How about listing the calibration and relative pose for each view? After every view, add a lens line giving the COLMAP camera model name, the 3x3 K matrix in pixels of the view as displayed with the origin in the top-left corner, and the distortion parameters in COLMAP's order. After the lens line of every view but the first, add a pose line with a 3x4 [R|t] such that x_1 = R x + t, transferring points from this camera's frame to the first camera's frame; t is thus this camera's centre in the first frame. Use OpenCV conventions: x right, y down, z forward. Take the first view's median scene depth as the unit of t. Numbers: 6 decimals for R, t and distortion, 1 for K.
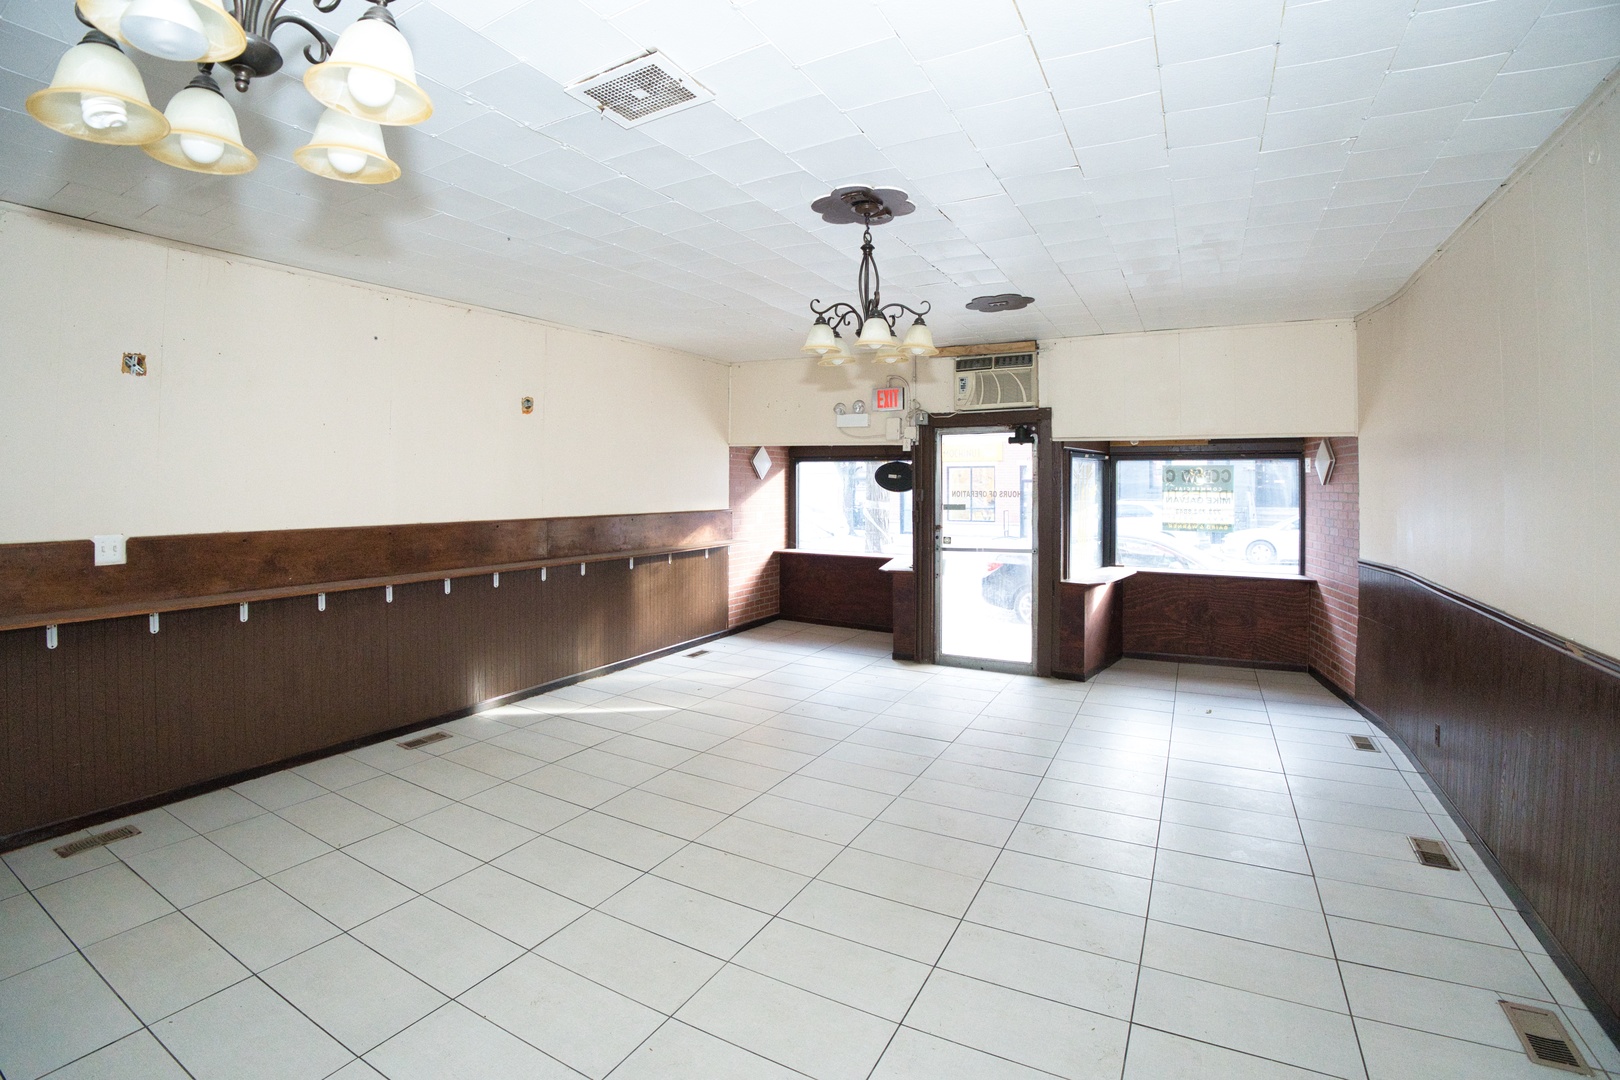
lens RADIAL K [[701.4, 0, 808.5], [0, 701.4, 489.8], [0, 0, 1]] dist [0.000690, 0.000045]
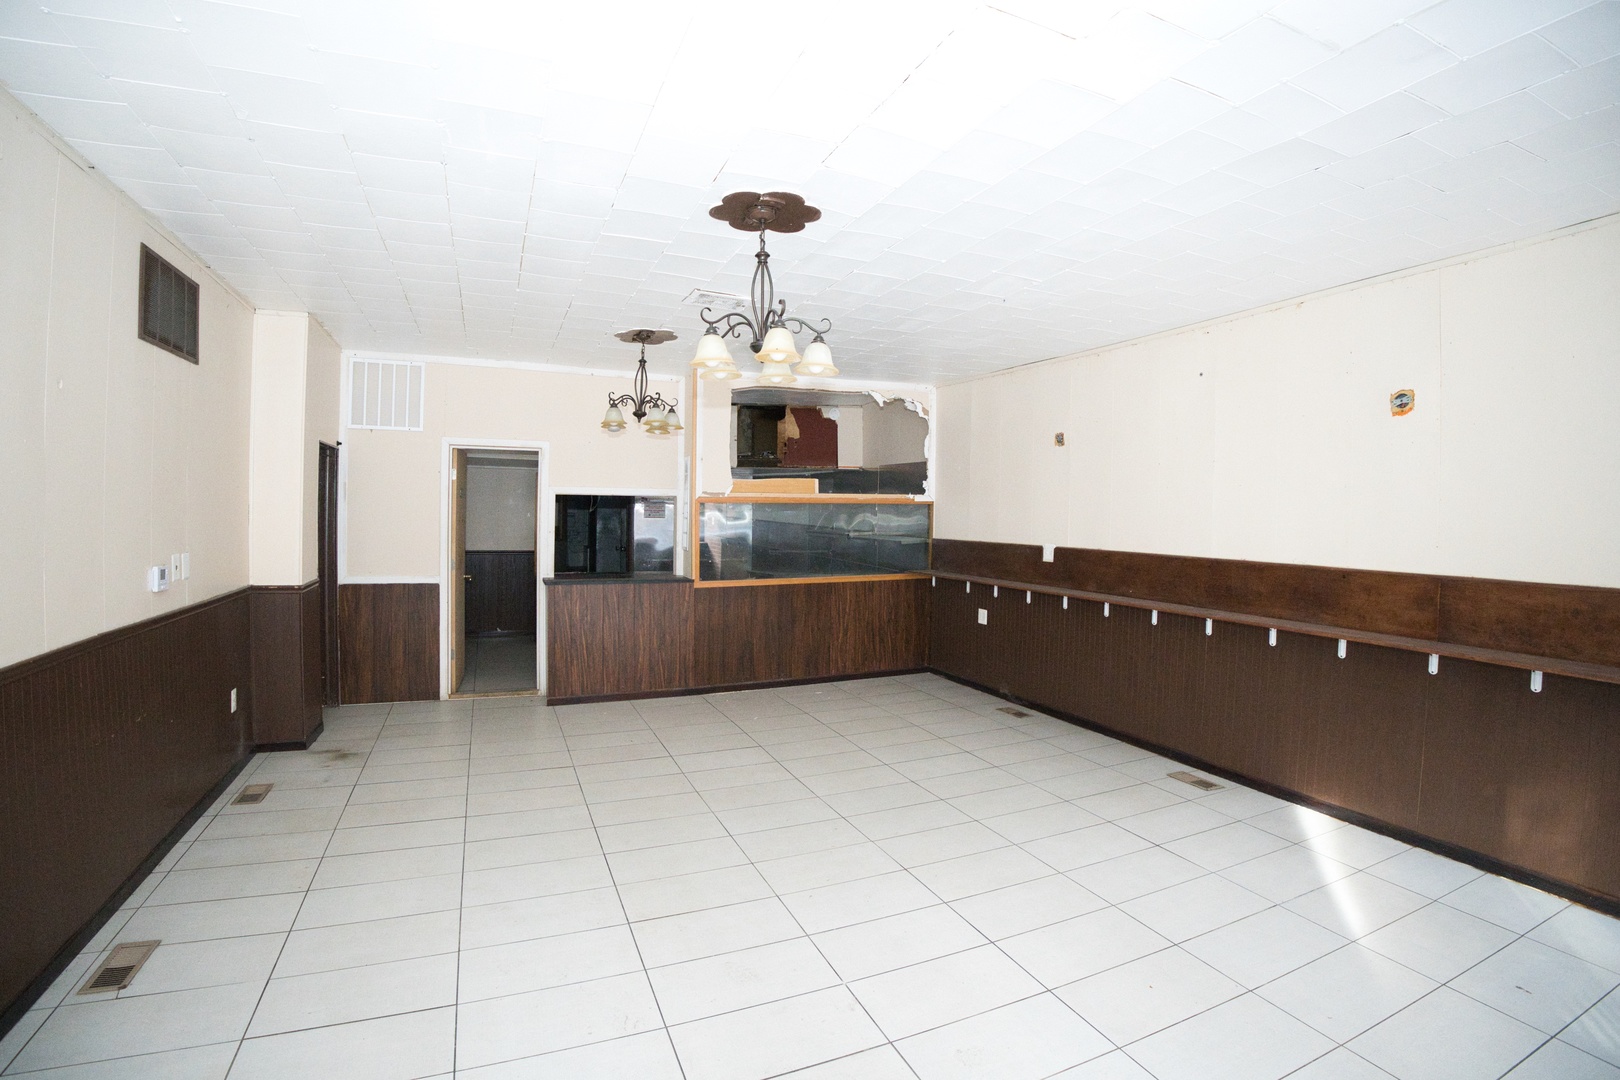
lens RADIAL K [[788.0, 0, 810.0], [0, 788.0, 540.0], [0, 0, 1]] dist [0.000582, 0.000087]
pose [[-0.560461, 0.014629, -0.828052, 0.780781], [-0.032756, 0.998670, 0.039814, -0.001457], [0.827533, 0.049438, -0.559236, 1.381519]]
